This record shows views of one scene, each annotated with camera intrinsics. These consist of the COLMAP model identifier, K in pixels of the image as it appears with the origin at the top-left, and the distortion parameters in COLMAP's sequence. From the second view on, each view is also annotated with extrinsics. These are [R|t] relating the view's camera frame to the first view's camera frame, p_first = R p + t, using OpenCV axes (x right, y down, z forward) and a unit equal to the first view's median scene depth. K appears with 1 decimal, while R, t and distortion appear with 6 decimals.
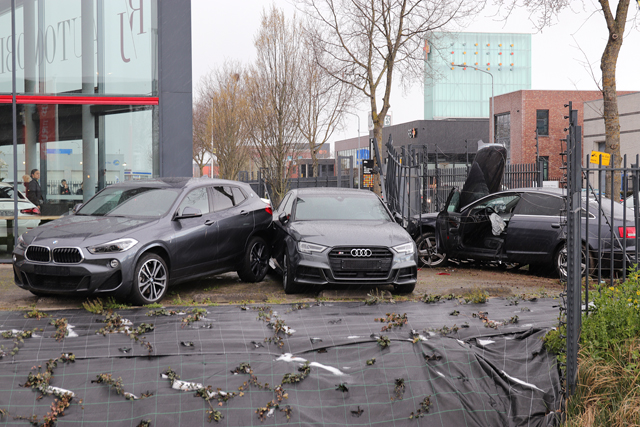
lens RADIAL K [[1140.7, 0, 320.0], [0, 1140.7, 213.5], [0, 0, 1]] dist [0.035028, 0.116064]
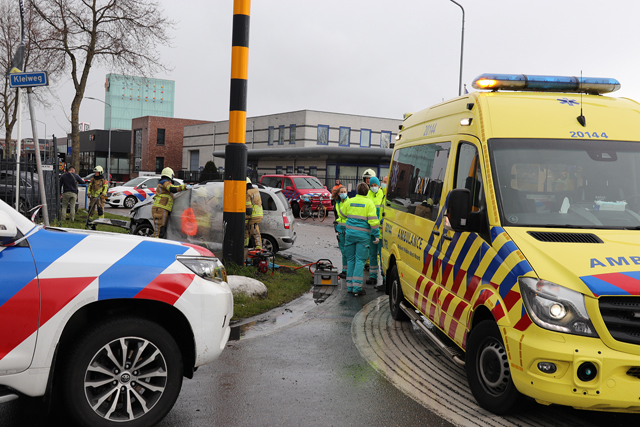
lens RADIAL K [[730.2, 0, 320.0], [0, 730.2, 213.5], [0, 0, 1]] dist [-0.004154, 0.023897]
pose [[0.941695, 0.033849, 0.334761, 0.261019], [-0.042982, 0.998877, 0.019911, 0.002171], [-0.333711, -0.033139, 0.942093, -0.302143]]
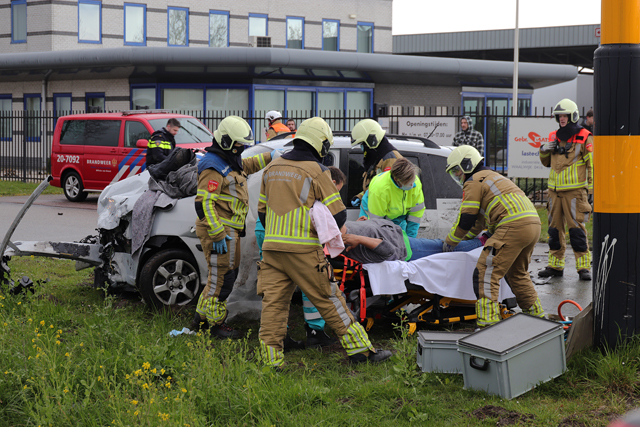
lens RADIAL K [[1530.8, 0, 320.0], [0, 1530.8, 213.5], [0, 0, 1]] dist [0.047473, 0.183858]
pose [[0.832360, -0.019943, 0.553877, 0.030210], [0.001169, 0.999413, 0.034228, -0.001361], [-0.554235, -0.027842, 0.831895, -0.090380]]
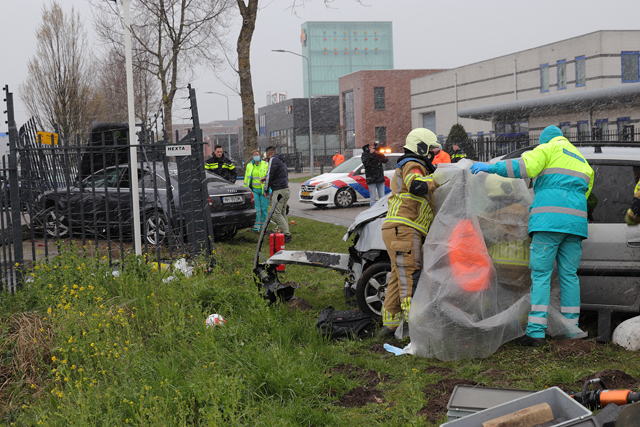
lens RADIAL K [[963.2, 0, 320.0], [0, 963.2, 213.5], [0, 0, 1]] dist [0.022963, -0.045600]
pose [[0.997495, -0.036204, 0.060767, 0.292806], [0.033946, 0.998709, 0.037778, -0.002739], [-0.062056, -0.035621, 0.997437, 0.064986]]
